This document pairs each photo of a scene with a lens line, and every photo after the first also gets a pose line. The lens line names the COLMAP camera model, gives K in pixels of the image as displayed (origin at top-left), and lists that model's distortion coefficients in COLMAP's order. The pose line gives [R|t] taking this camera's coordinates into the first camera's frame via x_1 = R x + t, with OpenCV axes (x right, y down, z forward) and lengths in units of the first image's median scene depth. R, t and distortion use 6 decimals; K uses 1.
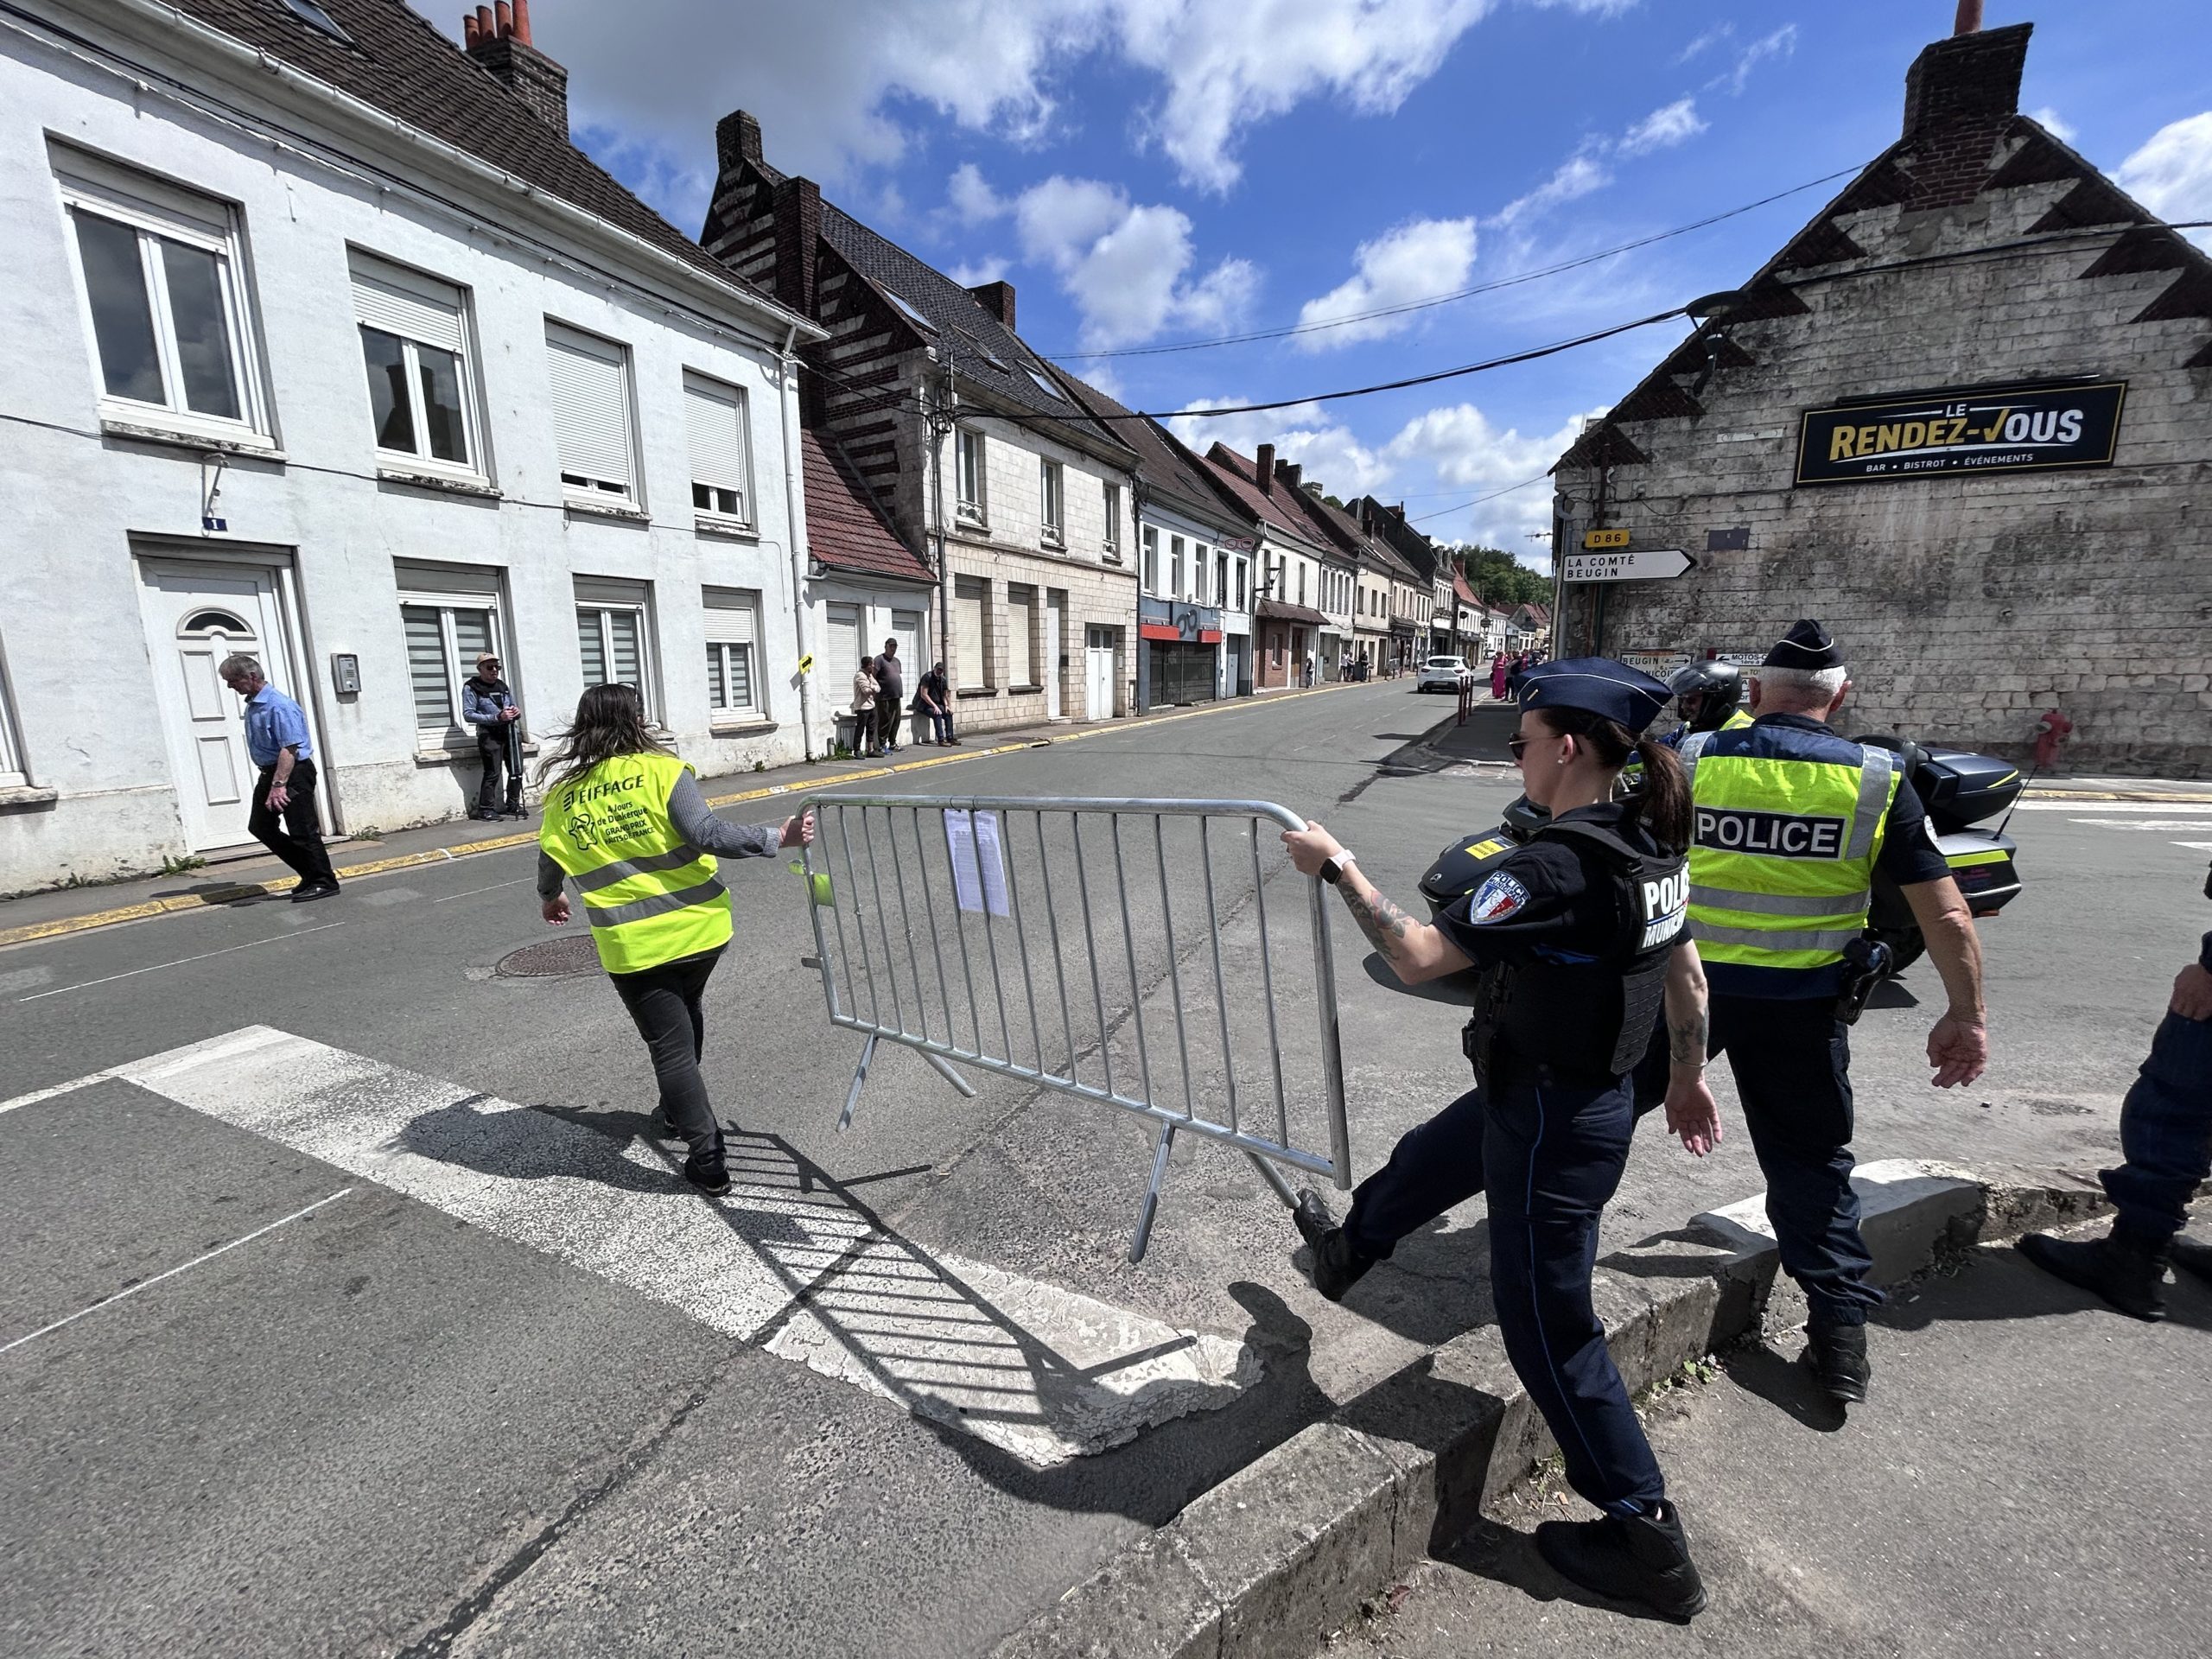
lens RADIAL K [[867.2, 0, 1106.0], [0, 867.2, 829.5], [0, 0, 1]] dist [0.001279, -0.000616]
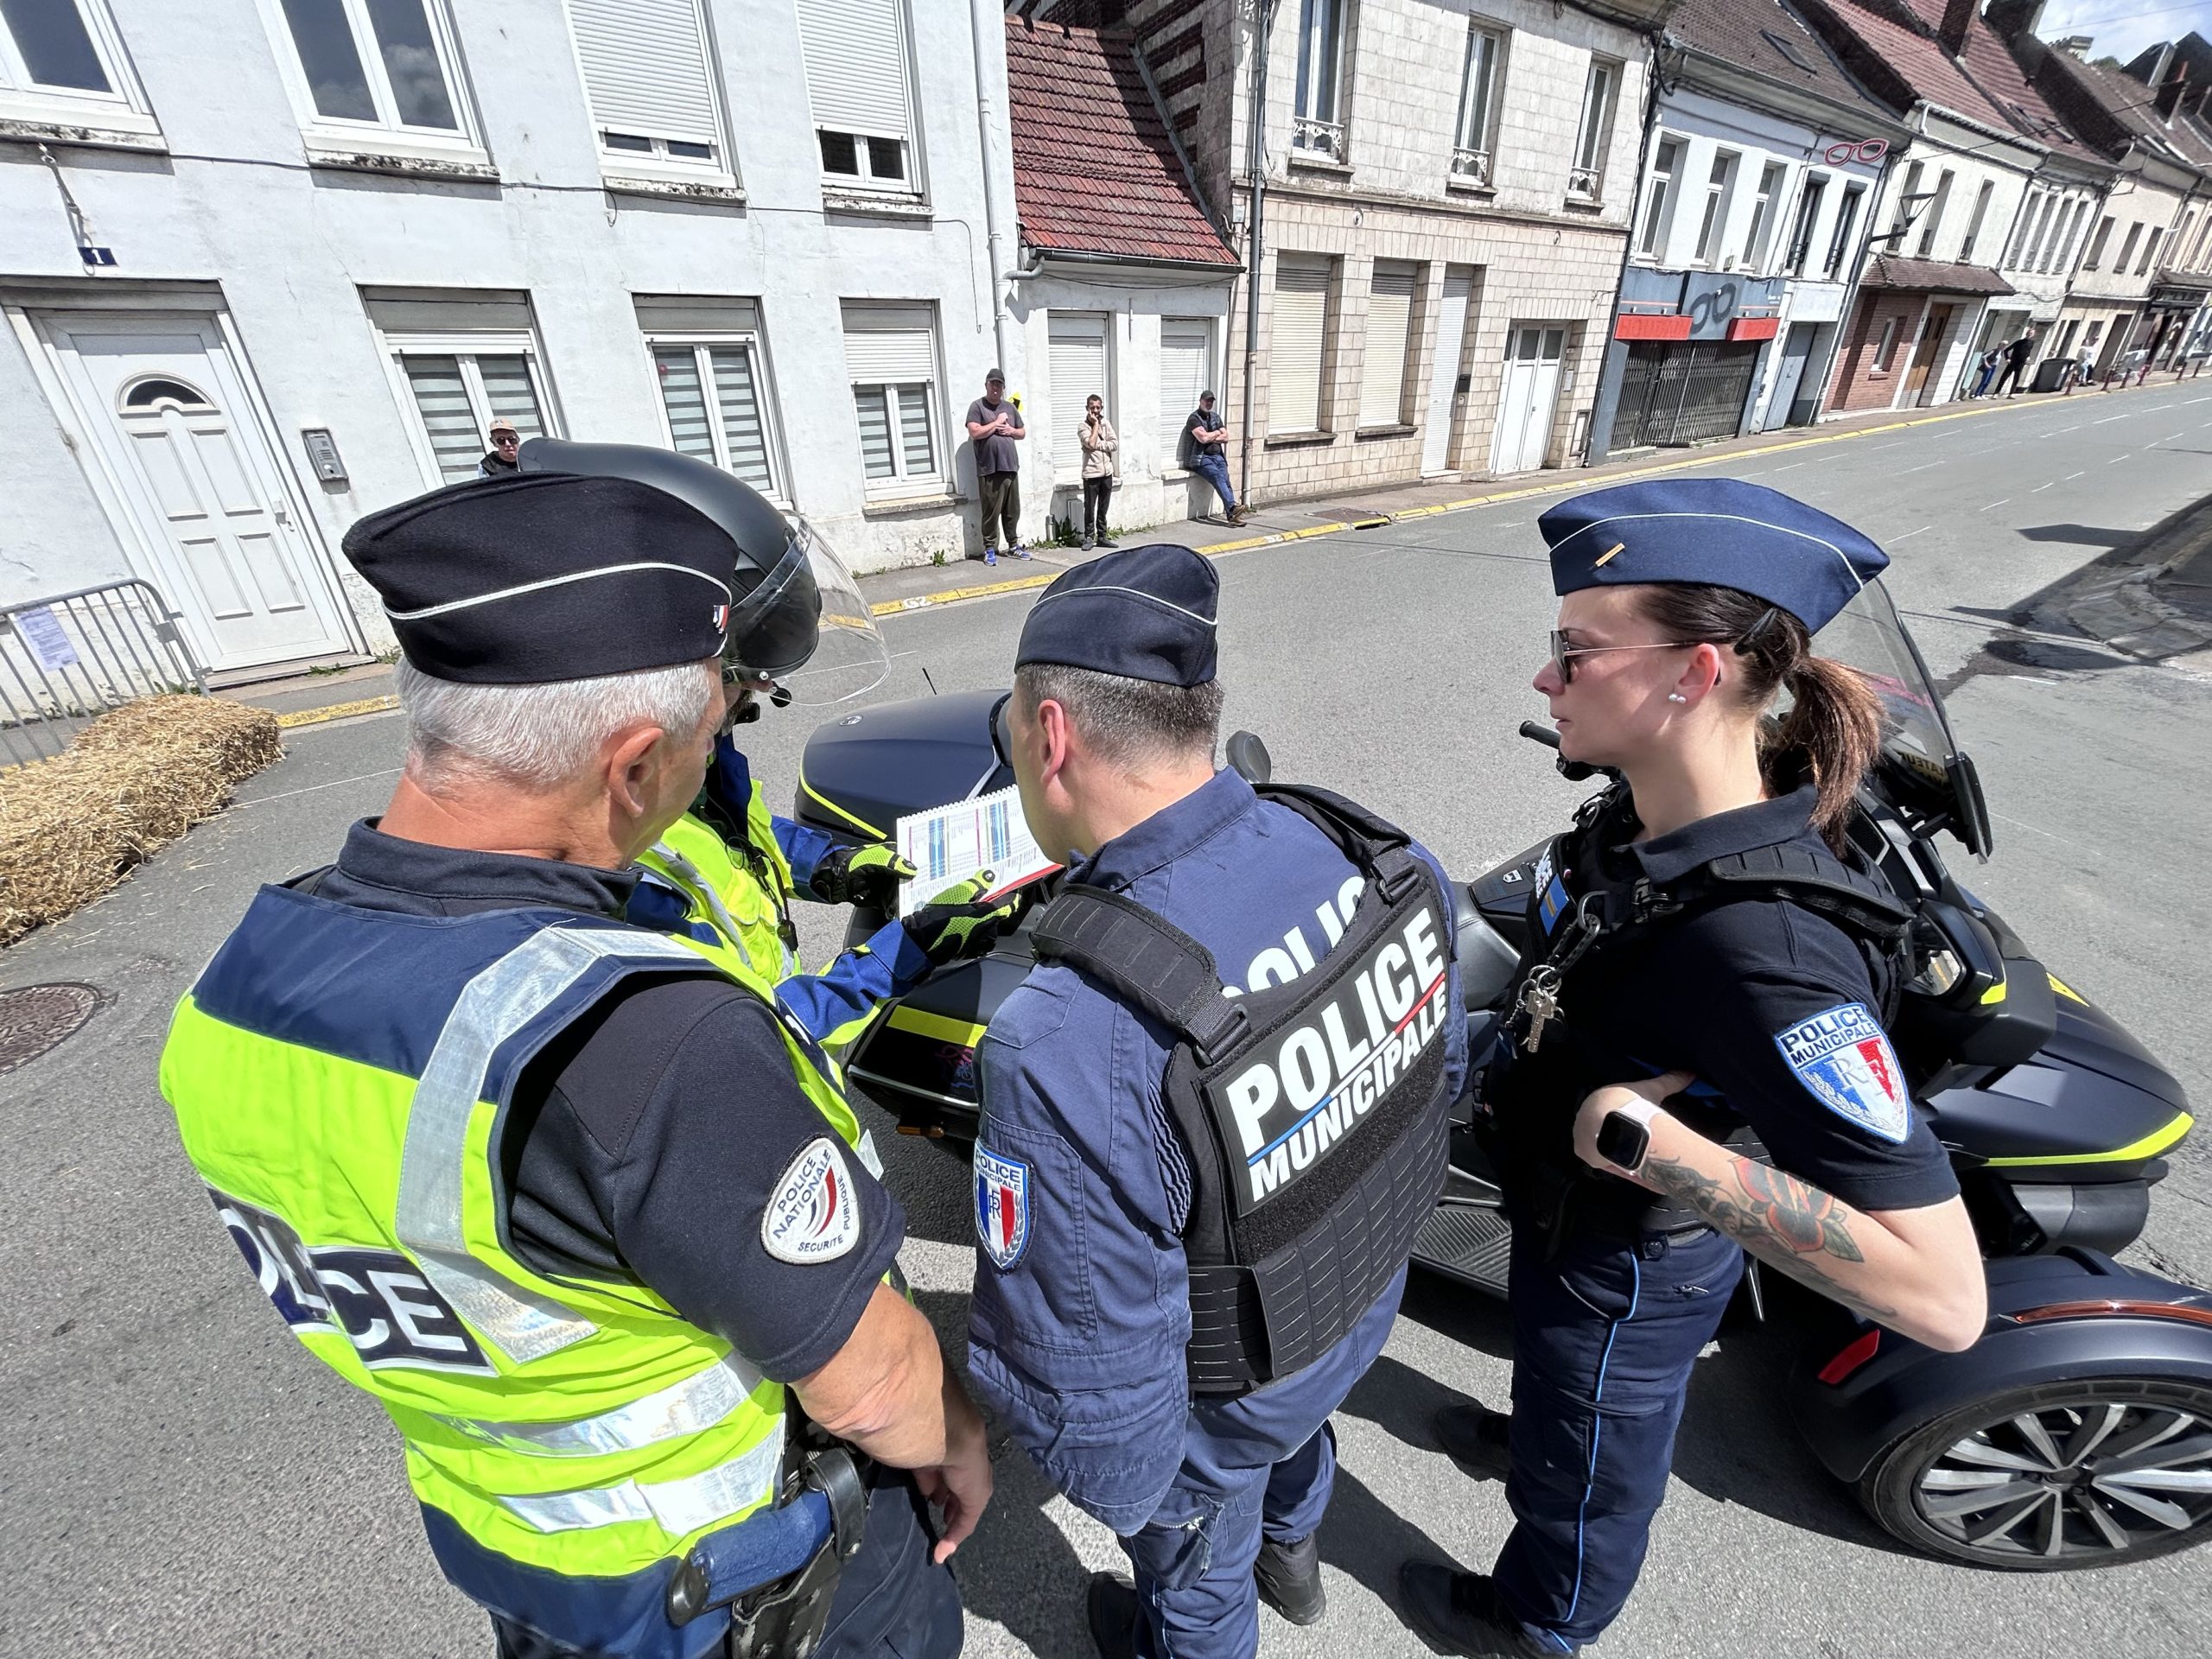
lens RADIAL K [[867.2, 0, 1106.0], [0, 867.2, 829.5], [0, 0, 1]] dist [0.001279, -0.000616]
pose [[0.881614, 0.188534, -0.432678, 0.079477], [-0.058382, 0.953272, 0.296418, -0.054763], [0.468345, -0.236066, 0.851426, 0.242322]]
